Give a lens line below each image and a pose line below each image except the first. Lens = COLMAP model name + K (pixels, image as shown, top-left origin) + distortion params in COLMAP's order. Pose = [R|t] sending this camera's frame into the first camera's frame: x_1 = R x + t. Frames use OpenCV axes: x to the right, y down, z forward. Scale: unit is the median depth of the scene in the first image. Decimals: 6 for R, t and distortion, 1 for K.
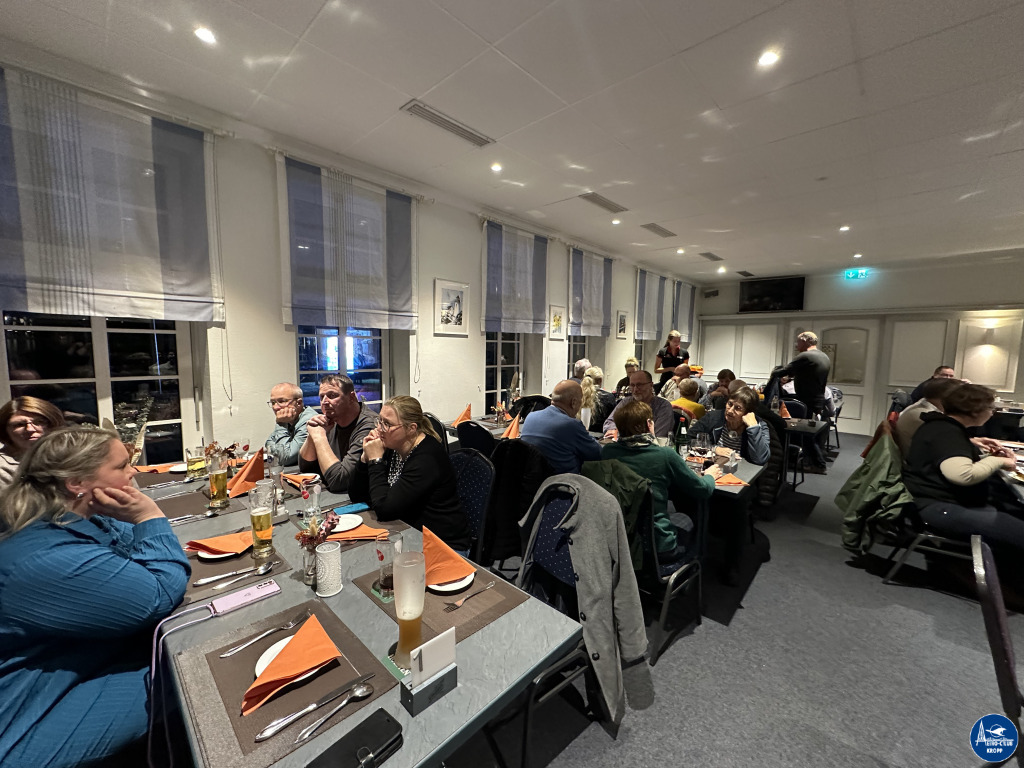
lens RADIAL K [[405.6, 0, 514.8], [0, 405.6, 384.5], [0, 0, 1]] dist [-0.002998, 0.000882]
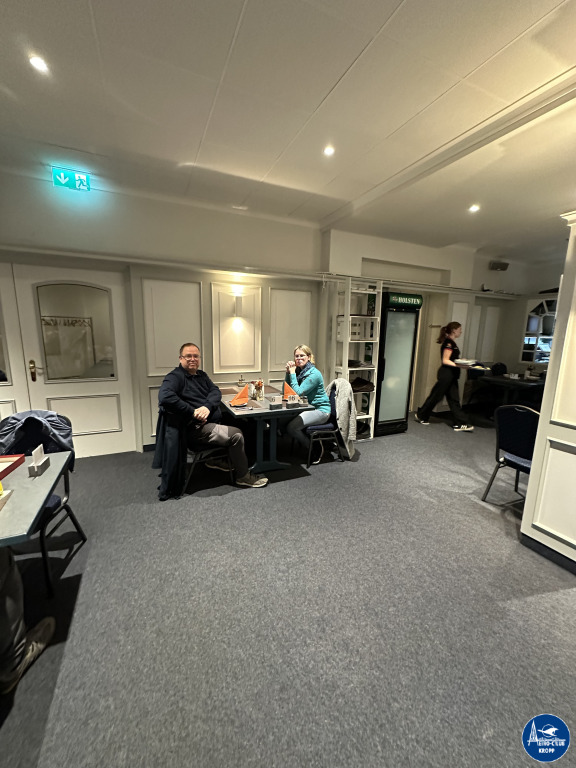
lens RADIAL K [[304.2, 0, 285.0], [0, 304.2, 385.2], [0, 0, 1]] dist [-0.002998, 0.000882]
pose [[0.371774, -0.174469, 0.911781, 1.015625], [0.074443, 0.984620, 0.158053, -0.087496], [-0.925333, 0.009115, 0.379045, 1.118365]]
